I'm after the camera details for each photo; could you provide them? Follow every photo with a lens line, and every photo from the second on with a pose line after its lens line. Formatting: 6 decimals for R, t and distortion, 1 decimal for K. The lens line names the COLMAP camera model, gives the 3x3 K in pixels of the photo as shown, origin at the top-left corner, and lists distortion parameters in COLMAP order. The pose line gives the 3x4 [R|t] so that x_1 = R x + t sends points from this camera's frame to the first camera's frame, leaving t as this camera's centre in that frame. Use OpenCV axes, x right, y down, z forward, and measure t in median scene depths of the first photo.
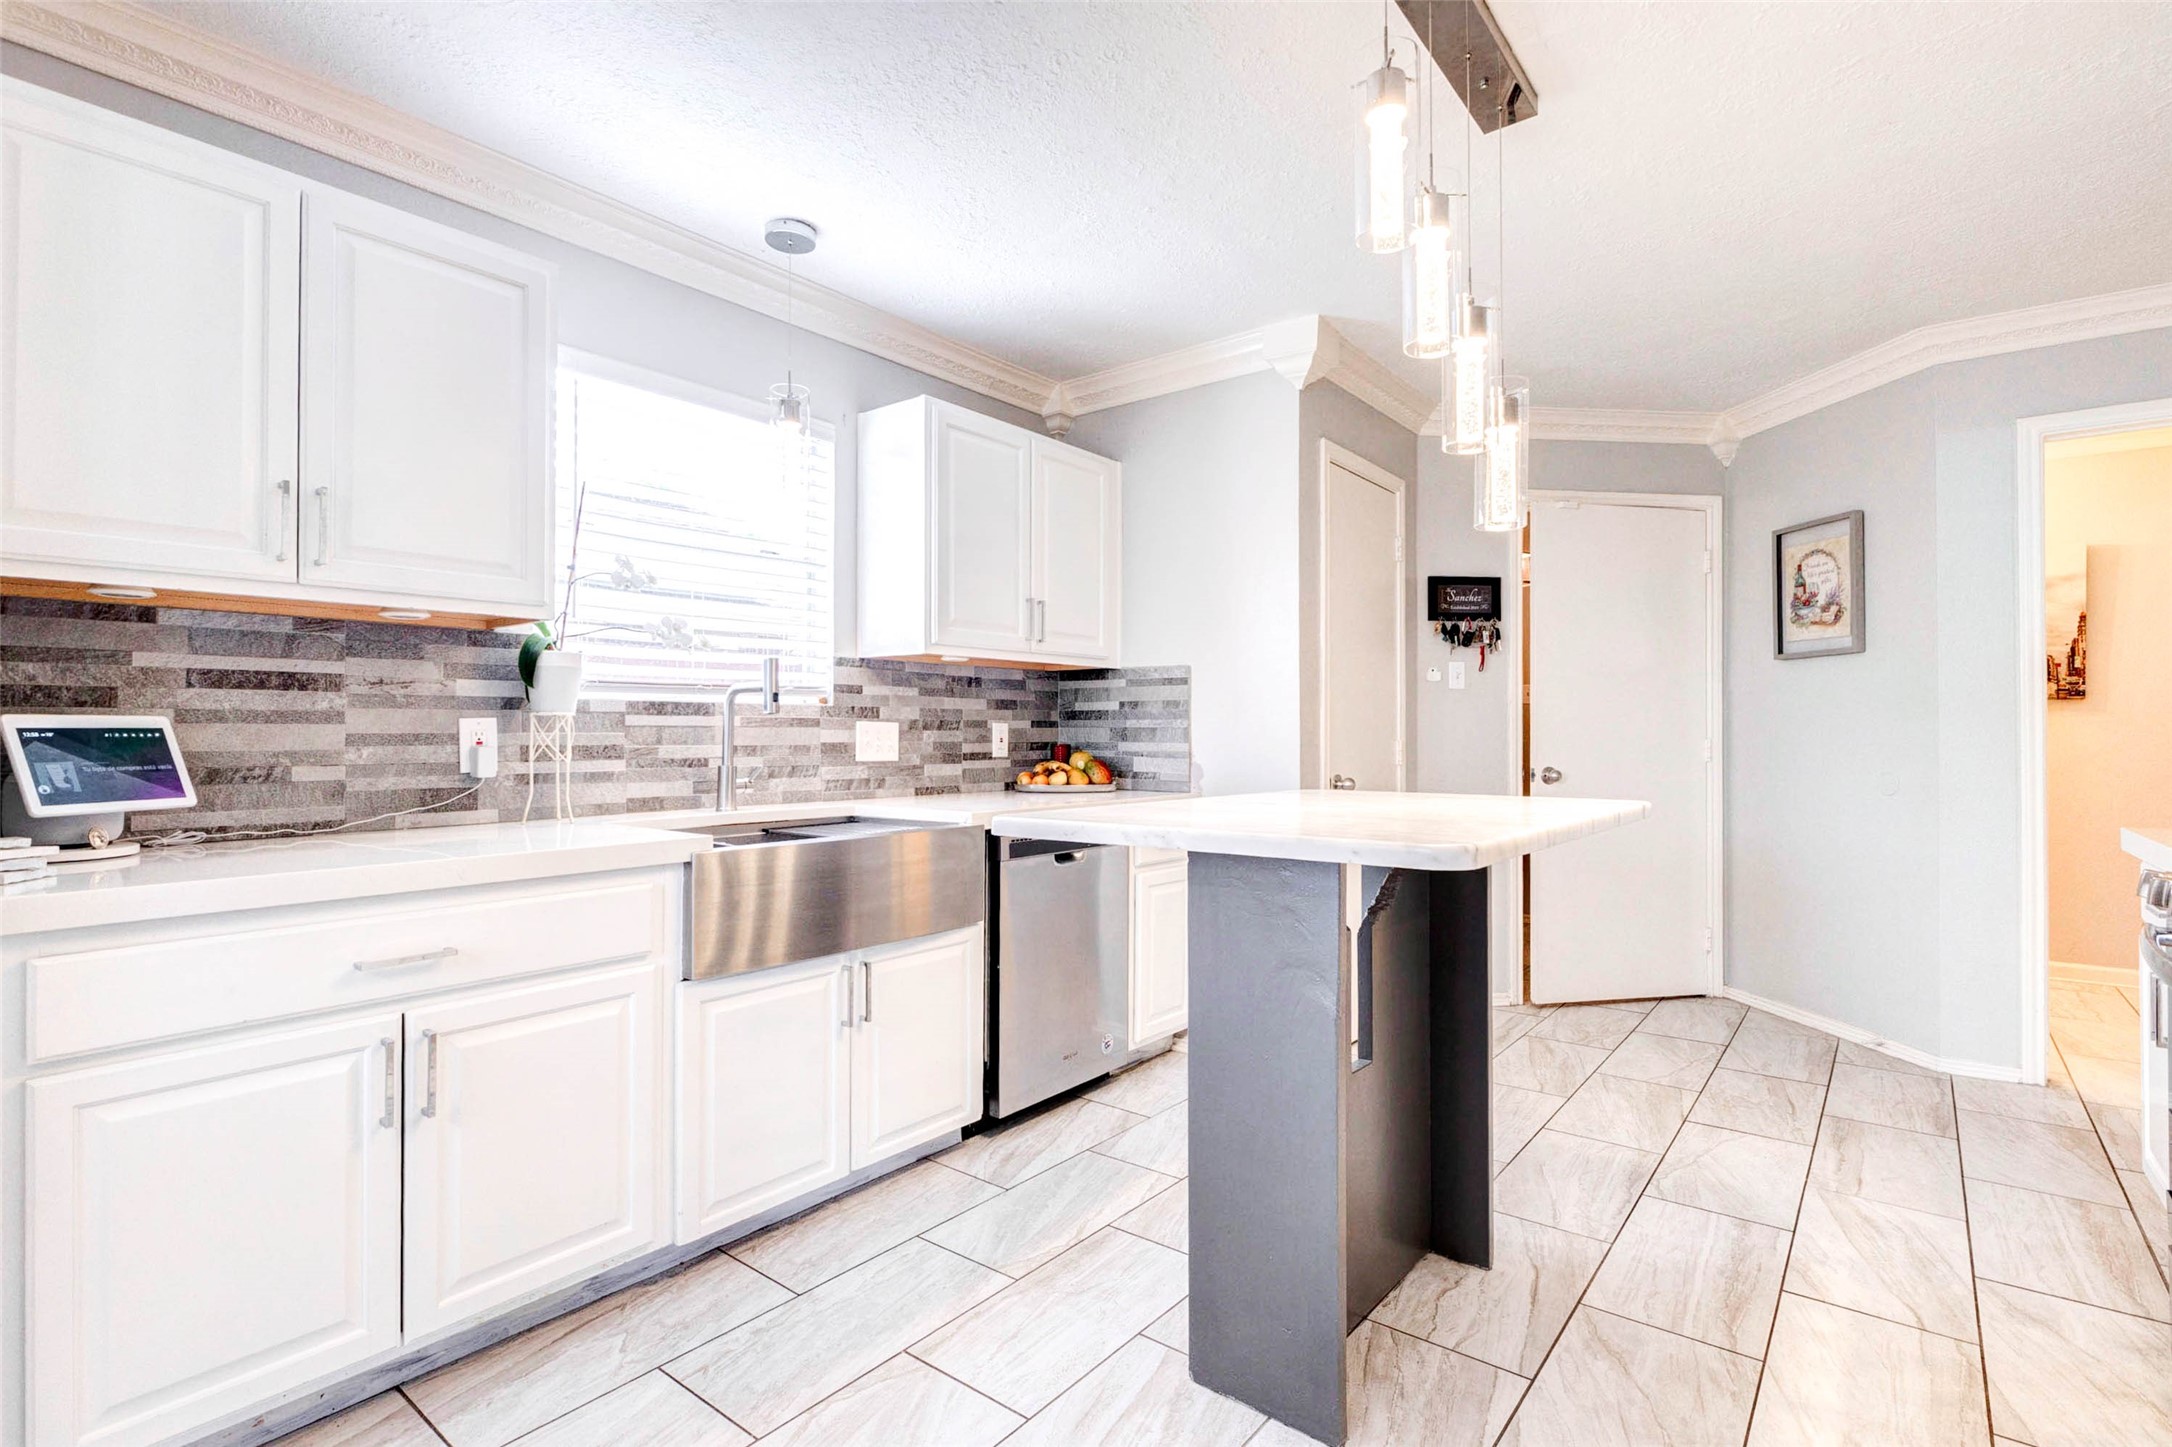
lens RADIAL K [[1045.7, 0, 1097.3], [0, 1045.7, 721.1], [0, 0, 1]] dist [-0.000507, 0.000305]
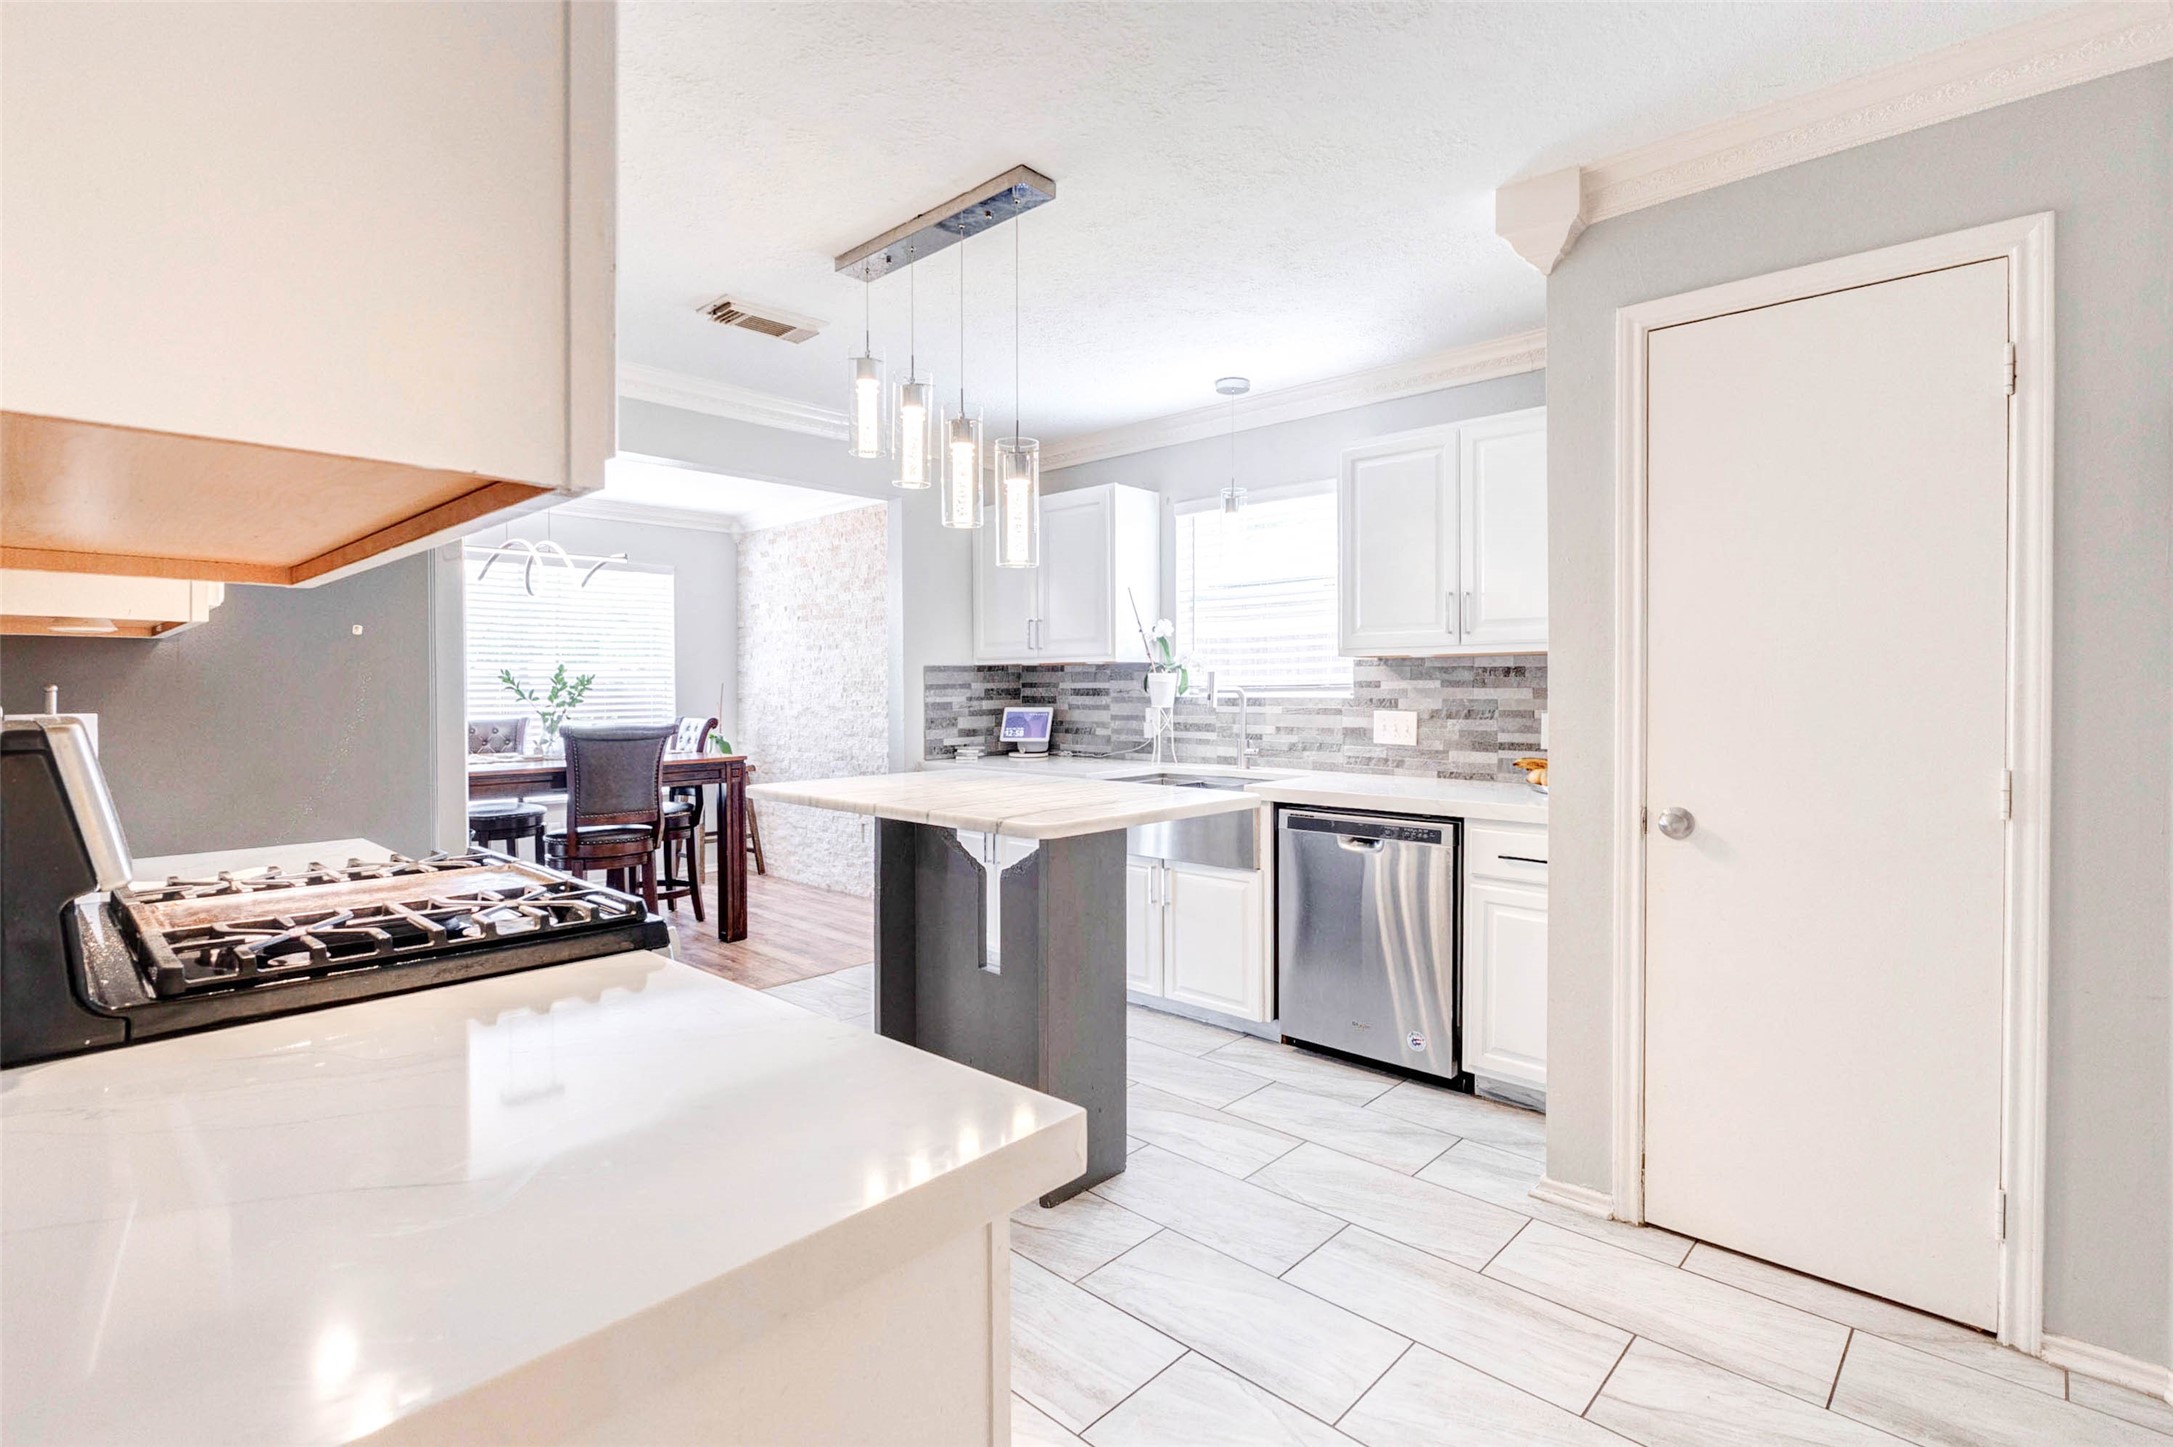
lens RADIAL K [[1046.2, 0, 1094.2], [0, 1046.2, 694.2], [0, 0, 1]] dist [-0.000507, 0.000305]
pose [[-0.096002, 0.010246, -0.995328, 1.013654], [0.015965, 0.999834, 0.008752, -0.034603], [0.995253, -0.015050, -0.096149, 0.786040]]
